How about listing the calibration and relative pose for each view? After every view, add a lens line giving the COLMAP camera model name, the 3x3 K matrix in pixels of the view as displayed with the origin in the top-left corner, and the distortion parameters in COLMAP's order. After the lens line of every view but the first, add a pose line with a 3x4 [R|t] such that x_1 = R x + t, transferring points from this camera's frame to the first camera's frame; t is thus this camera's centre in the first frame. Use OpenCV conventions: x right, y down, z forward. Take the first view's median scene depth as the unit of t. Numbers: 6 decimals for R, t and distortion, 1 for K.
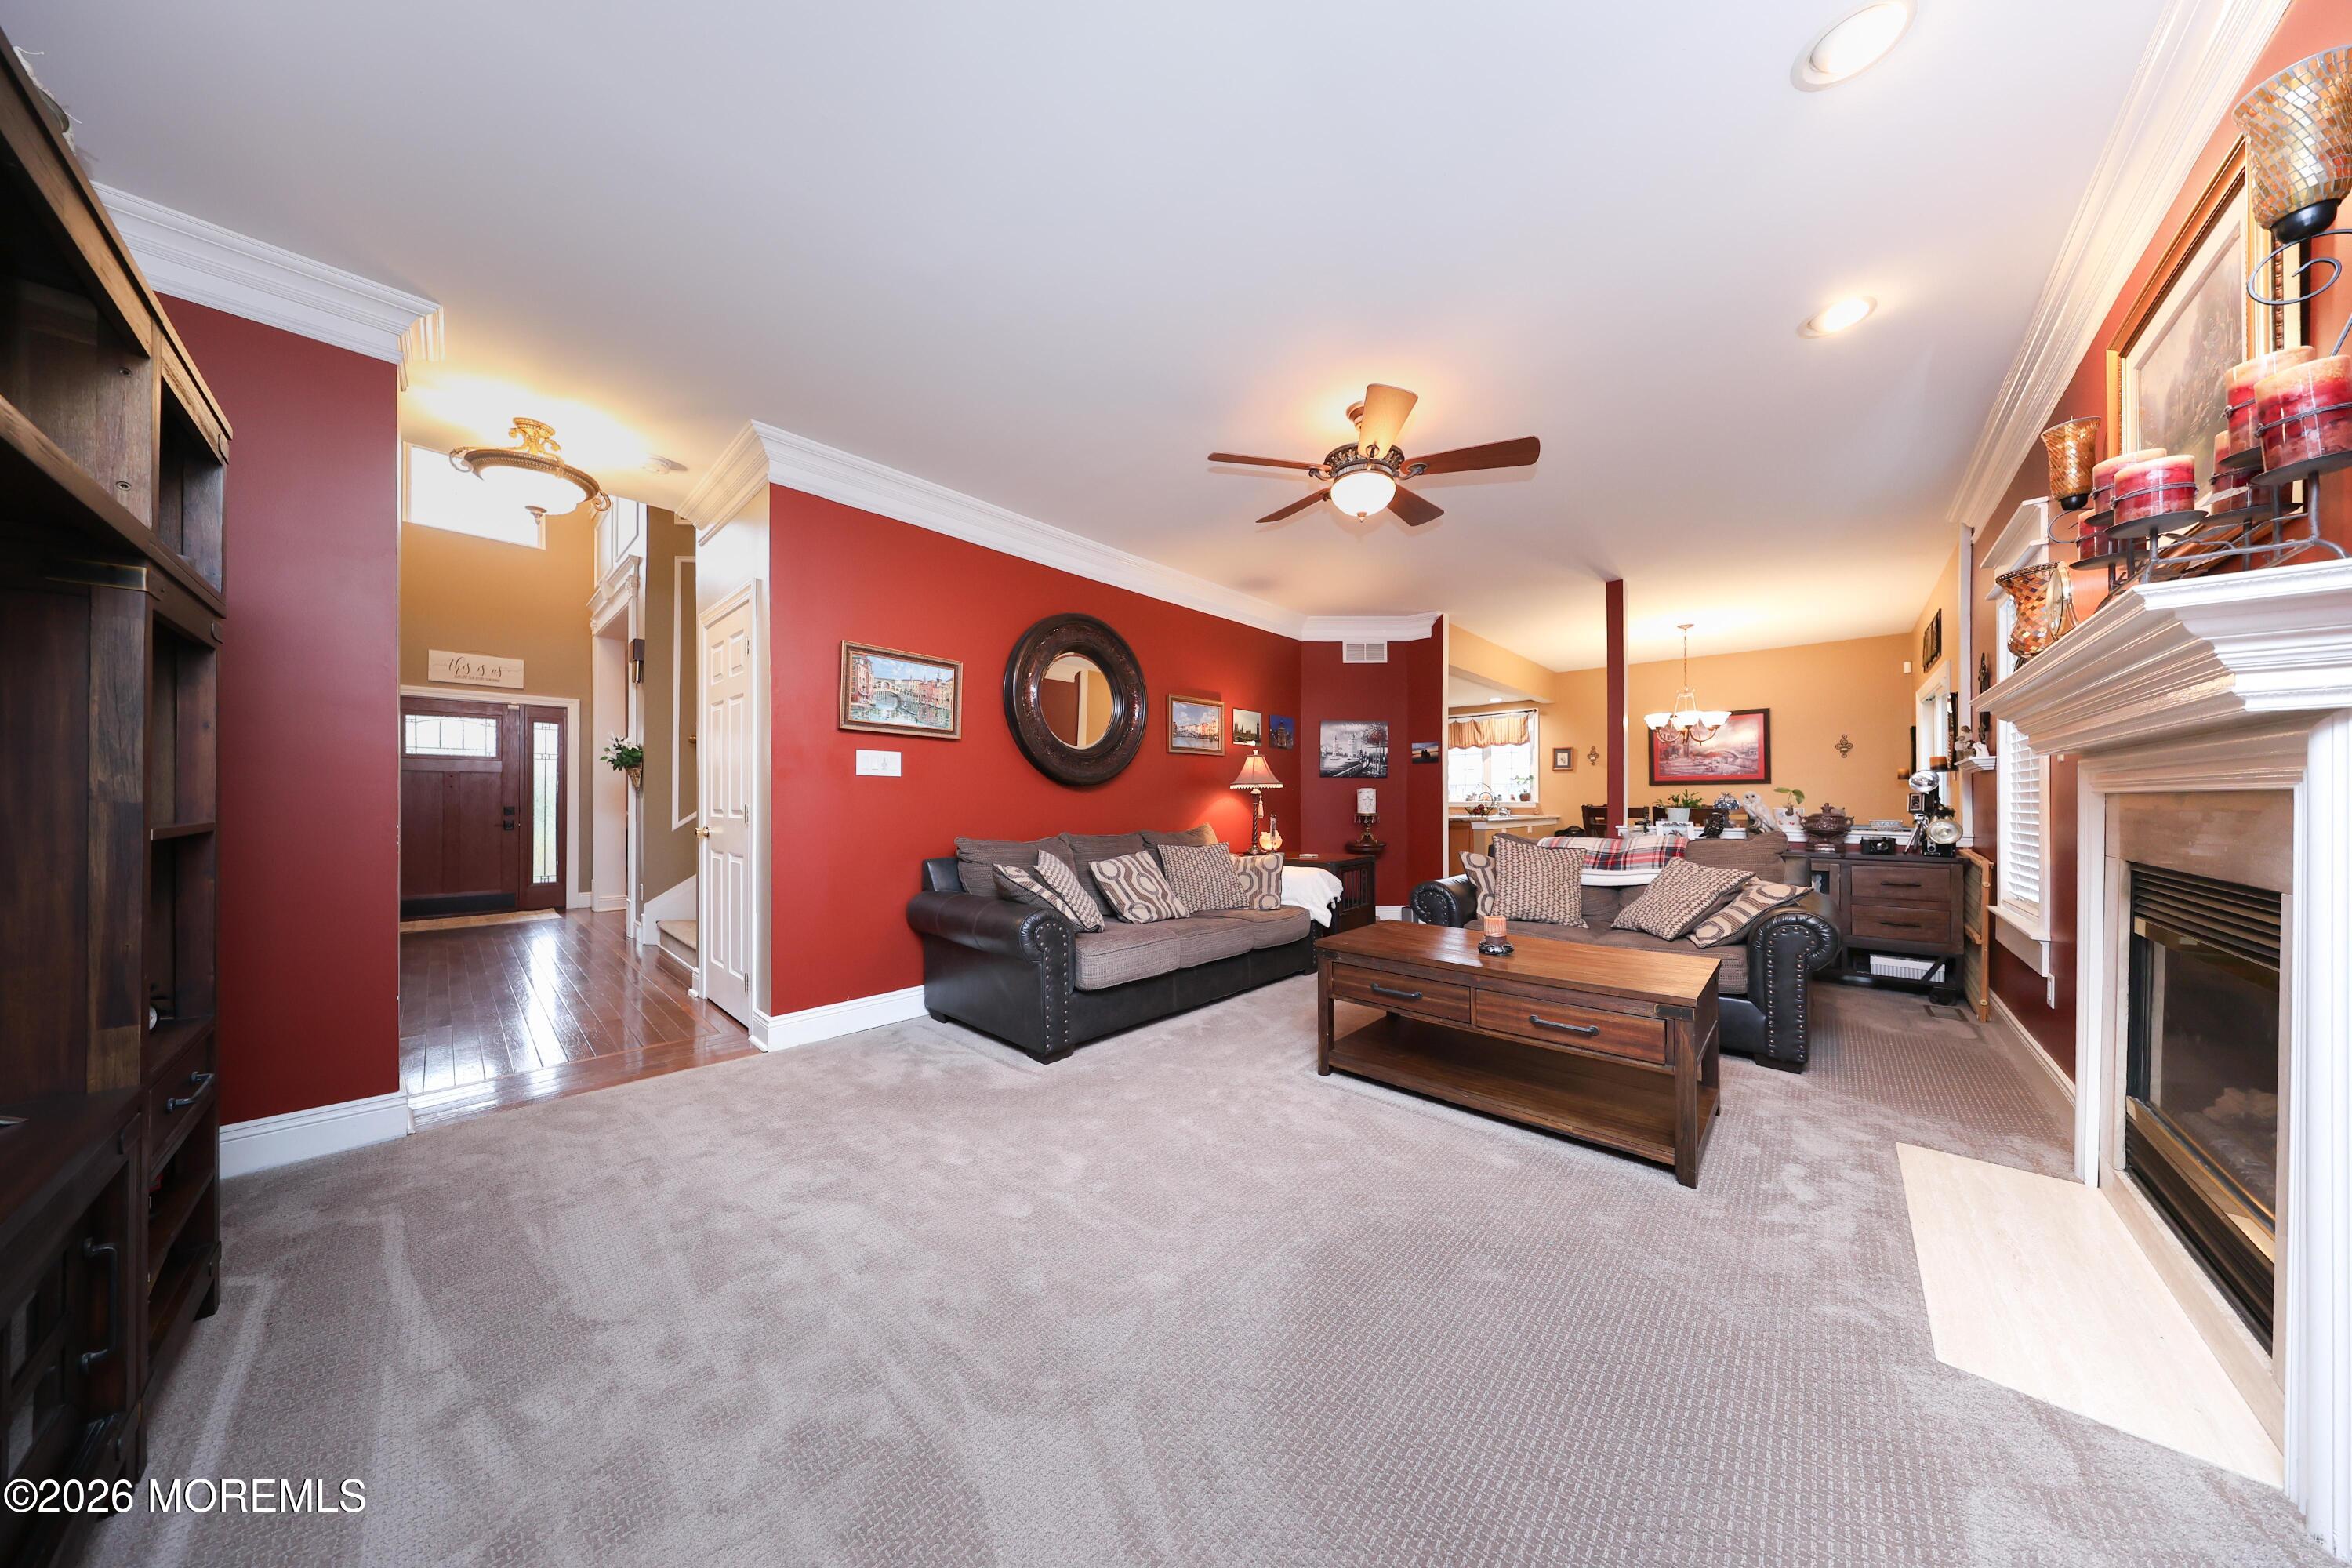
lens RADIAL K [[687.3, 0, 1180.9], [0, 687.3, 798.5], [0, 0, 1]] dist [-0.000556, -0.000061]
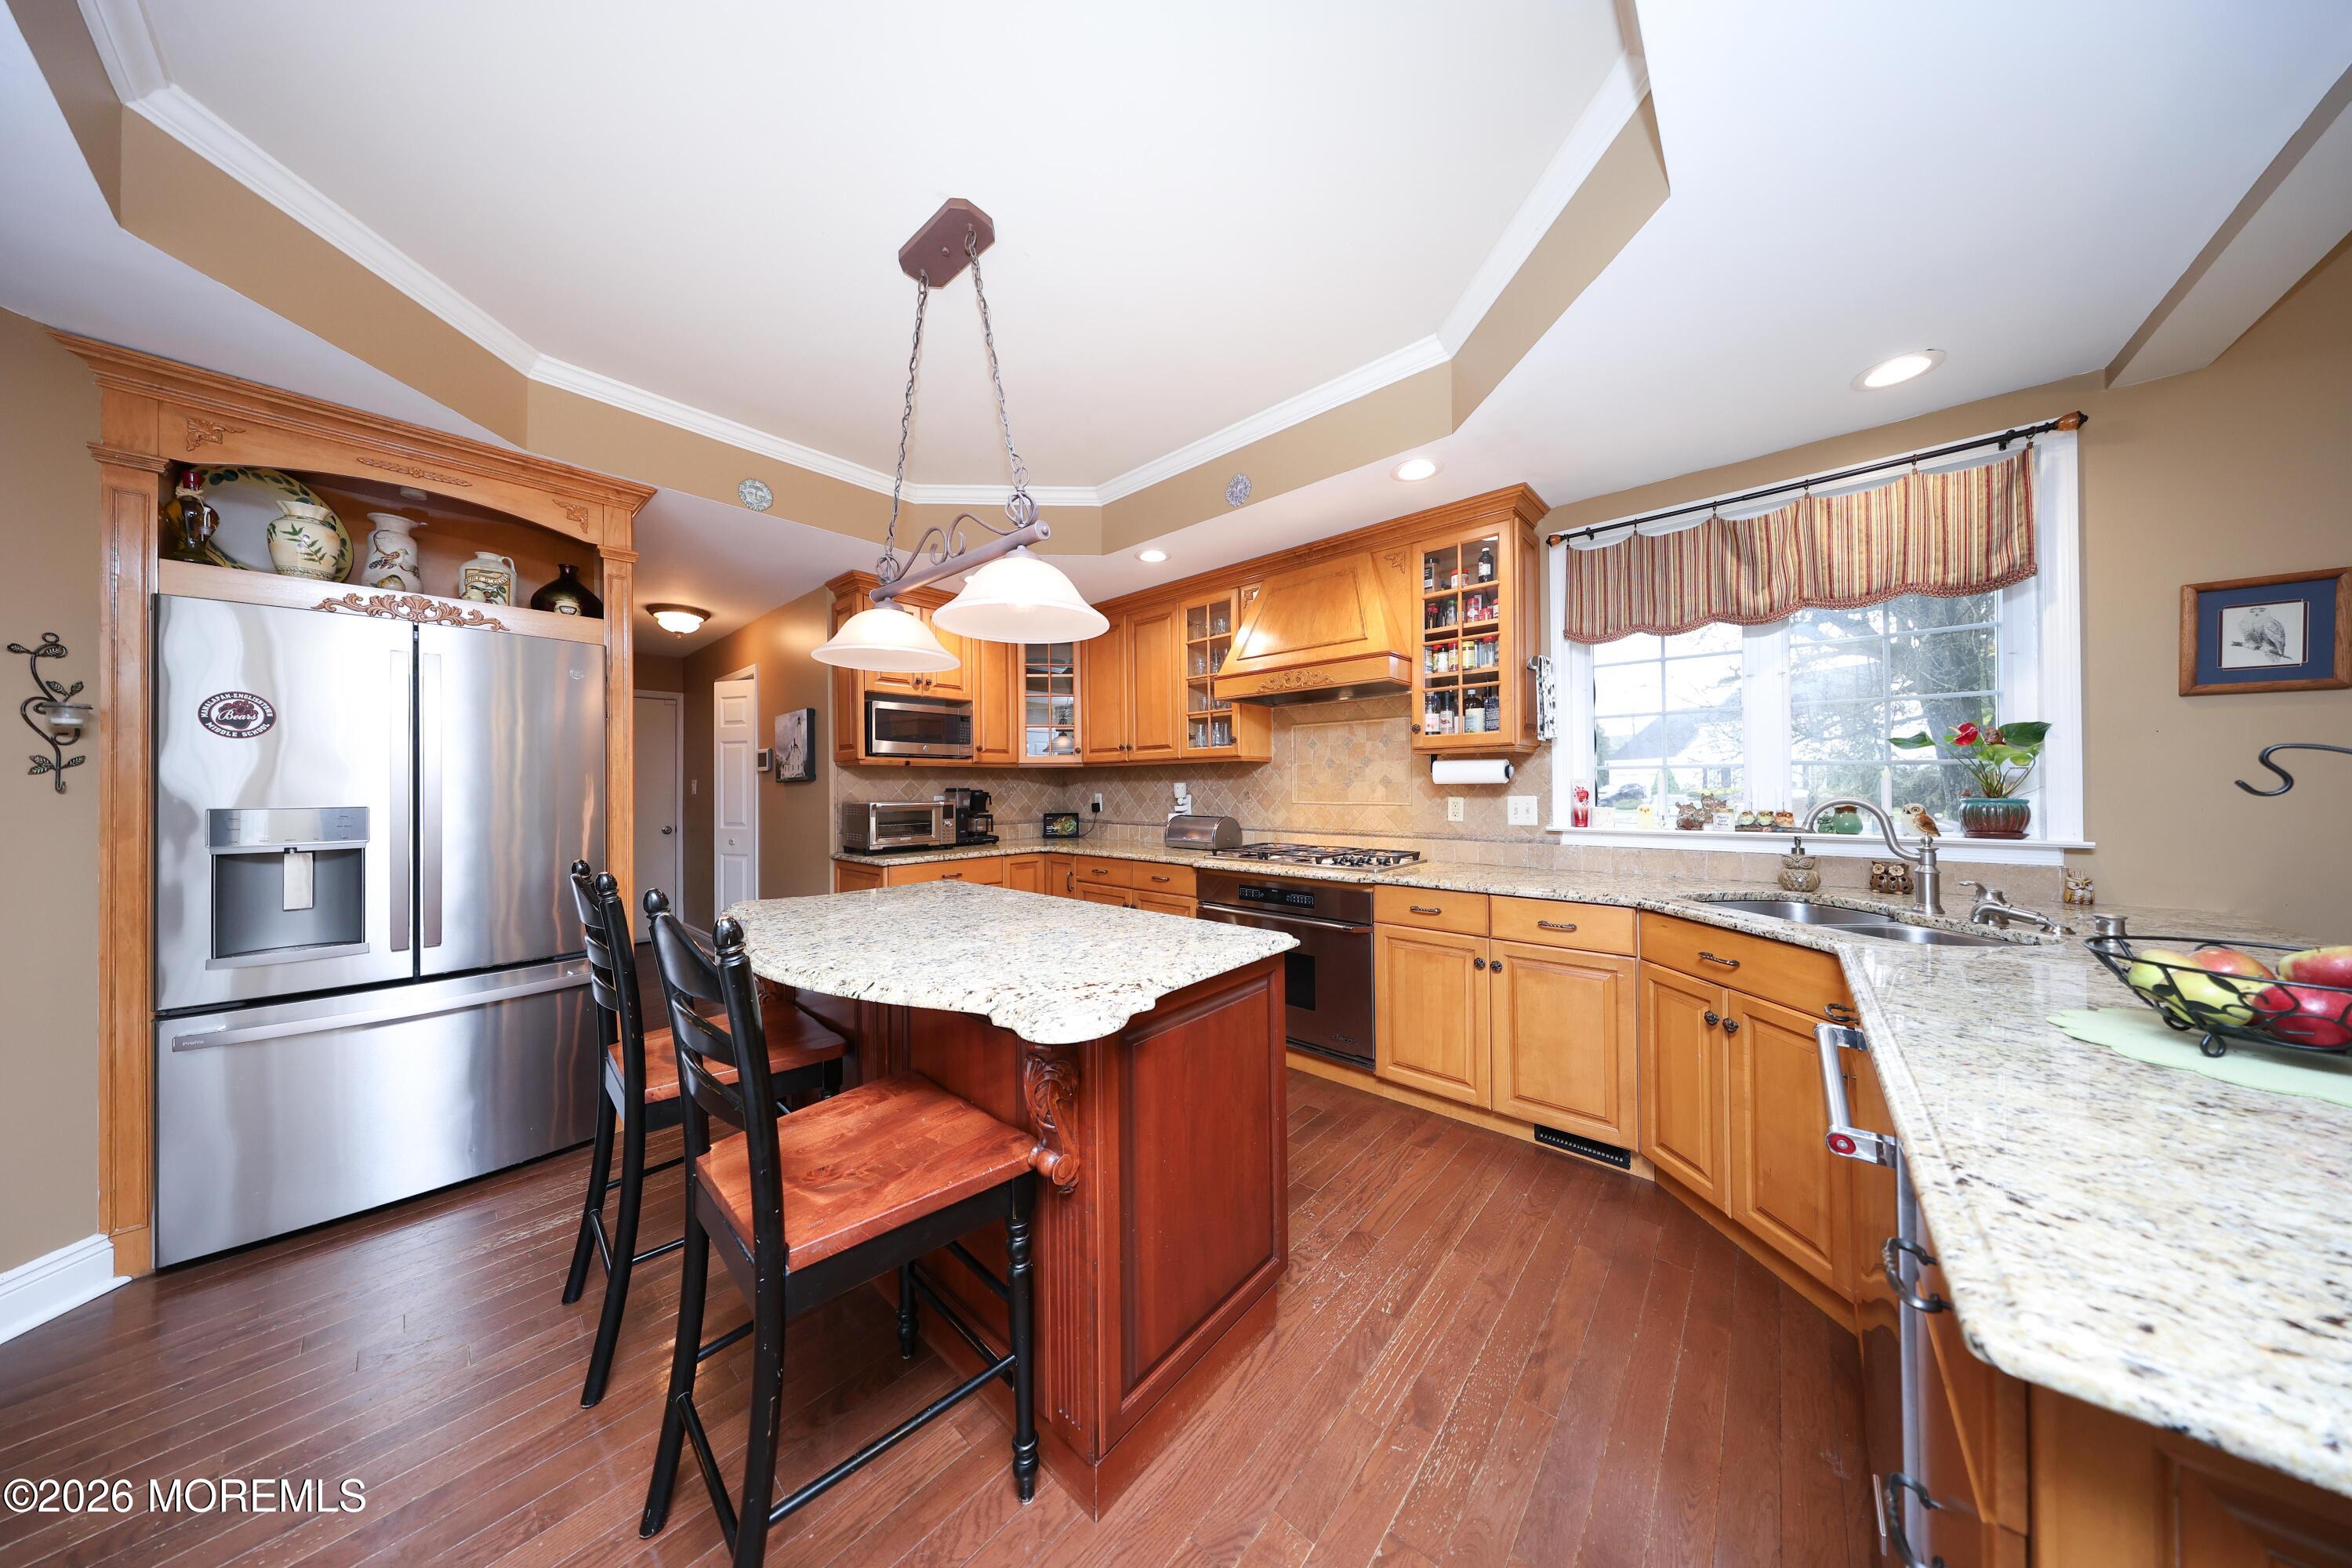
lens RADIAL K [[687.3, 0, 1170.3], [0, 687.3, 783.1], [0, 0, 1]] dist [-0.000556, -0.000061]
pose [[0.999598, -0.007946, 0.027213, 0.231963], [0.008119, 0.999948, -0.006237, -0.015427], [-0.027162, 0.006455, 0.999610, 0.811334]]
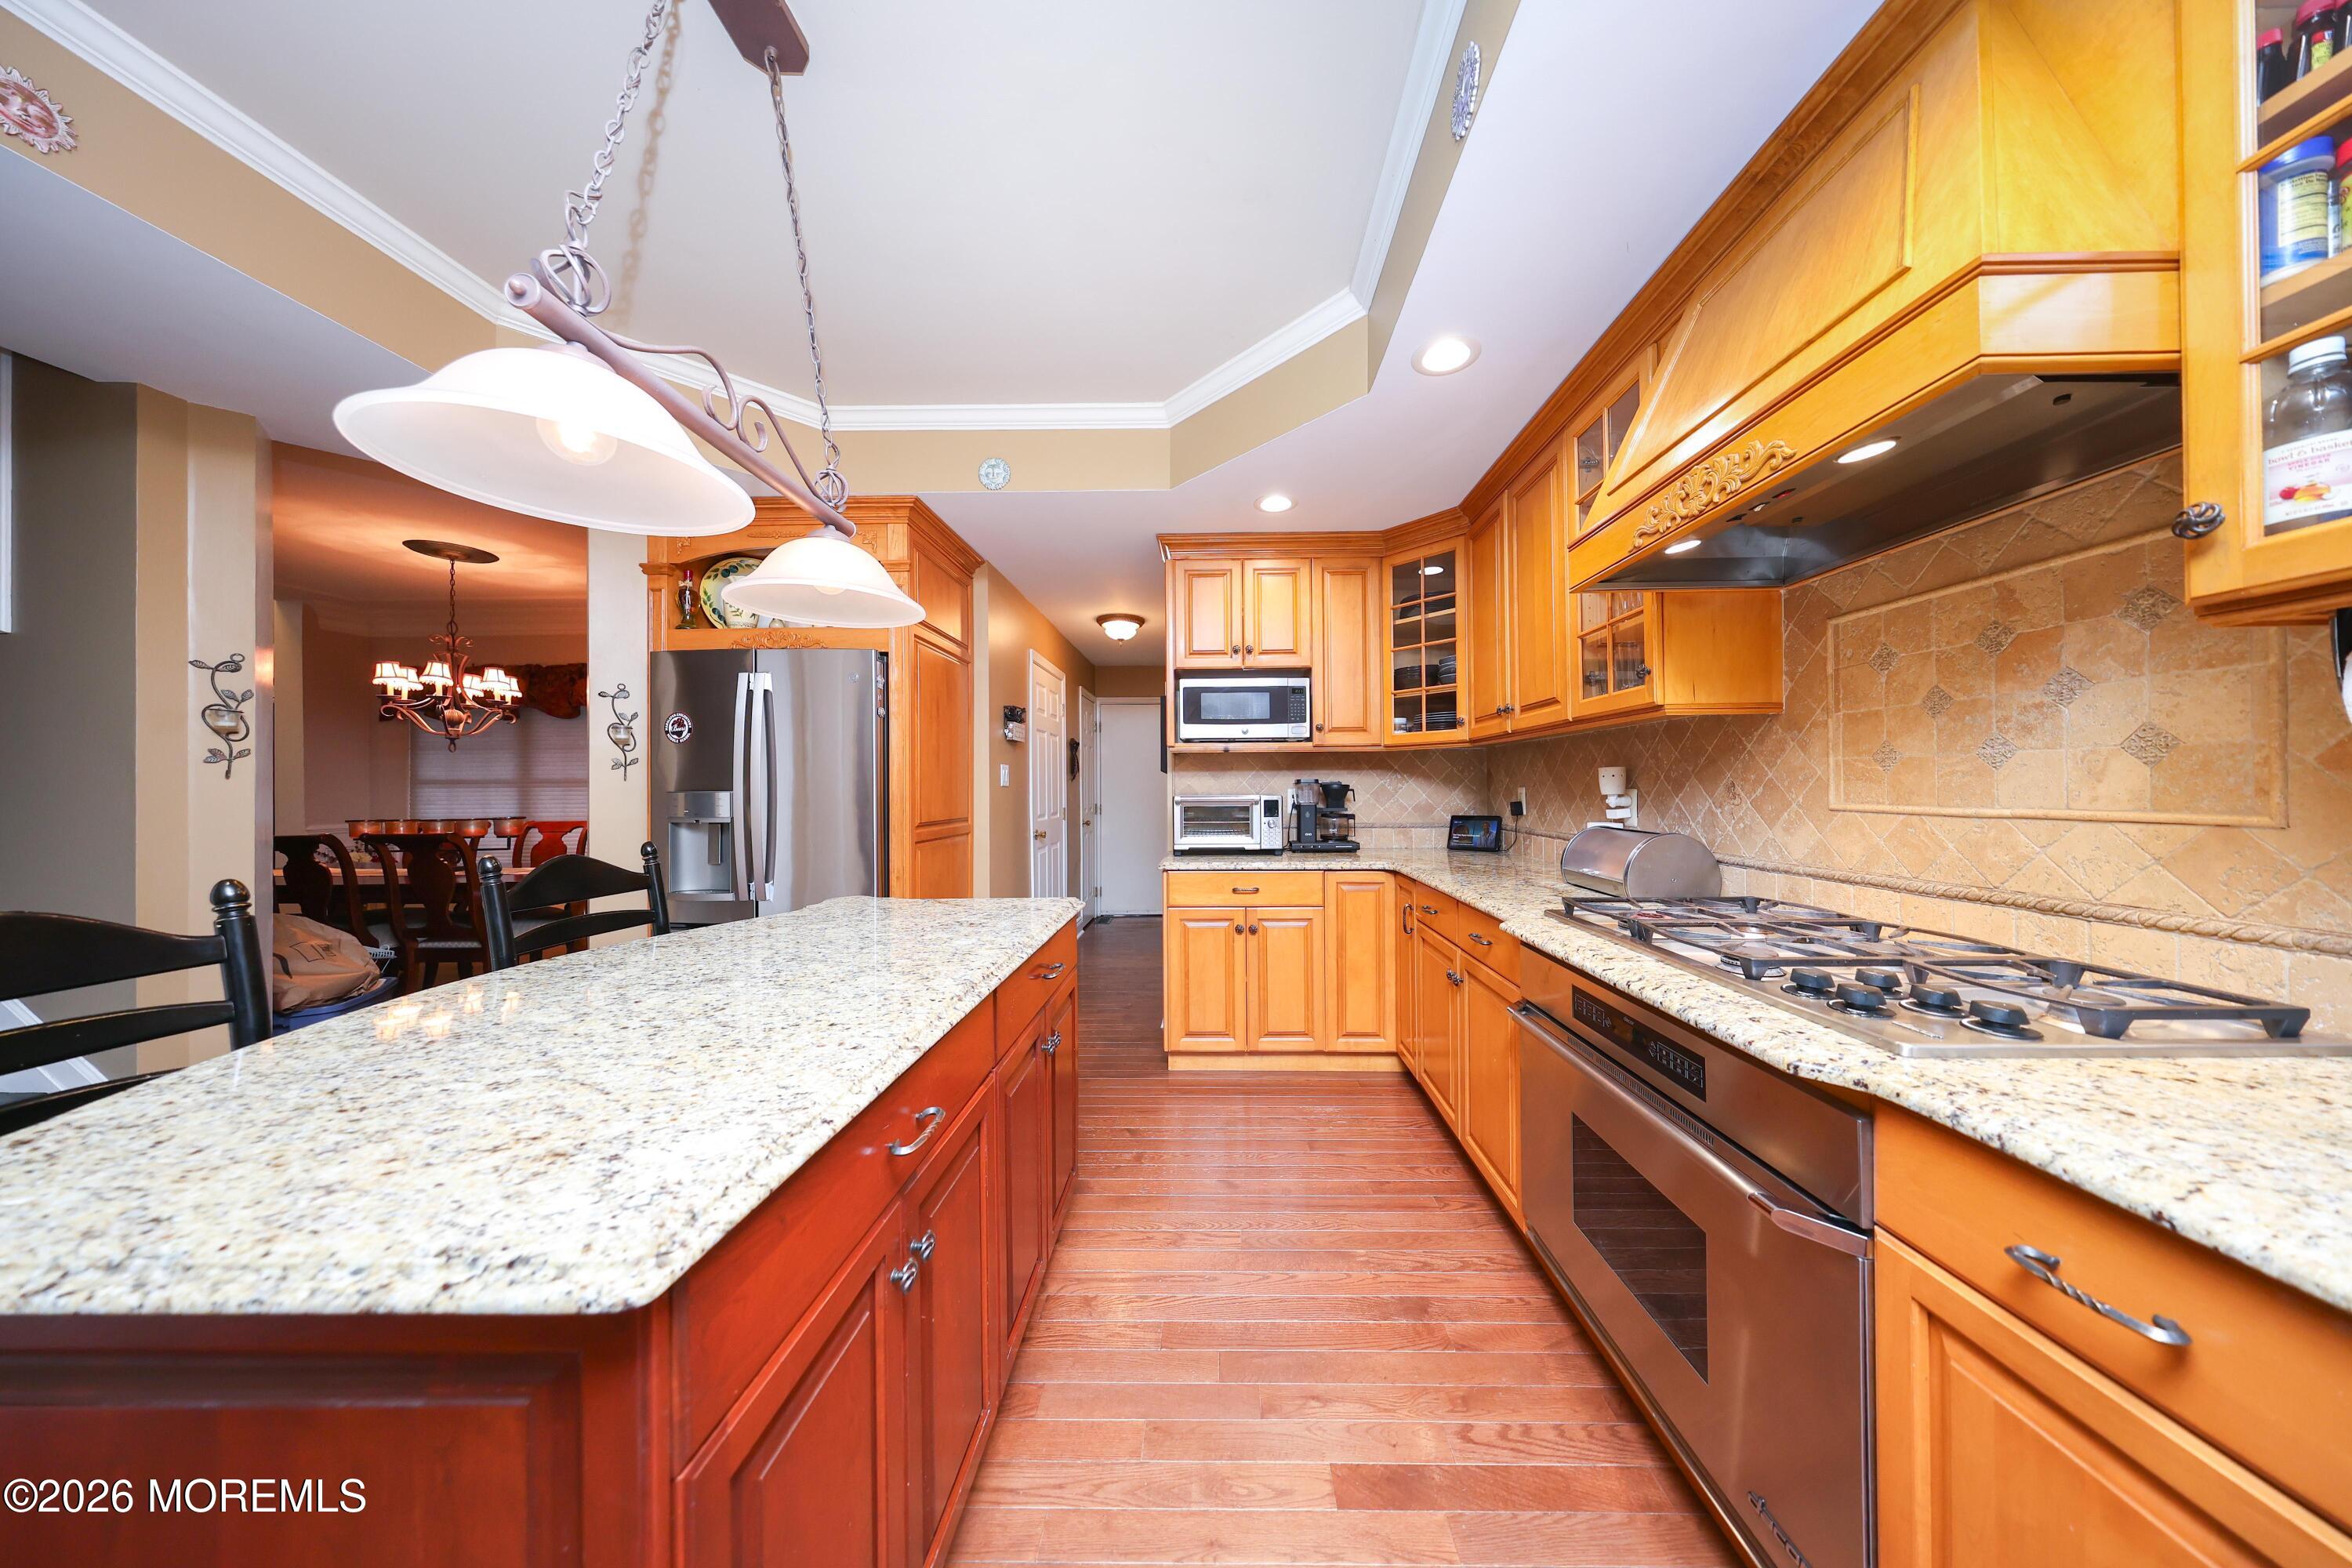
lens RADIAL K [[687.3, 0, 1192.1], [0, 687.3, 787.1], [0, 0, 1]] dist [-0.000556, -0.000061]
pose [[0.664194, -0.004881, -0.747544, 0.341407], [0.004457, 0.999987, -0.002569, -0.011199], [0.747547, -0.001625, 0.664207, 0.994455]]
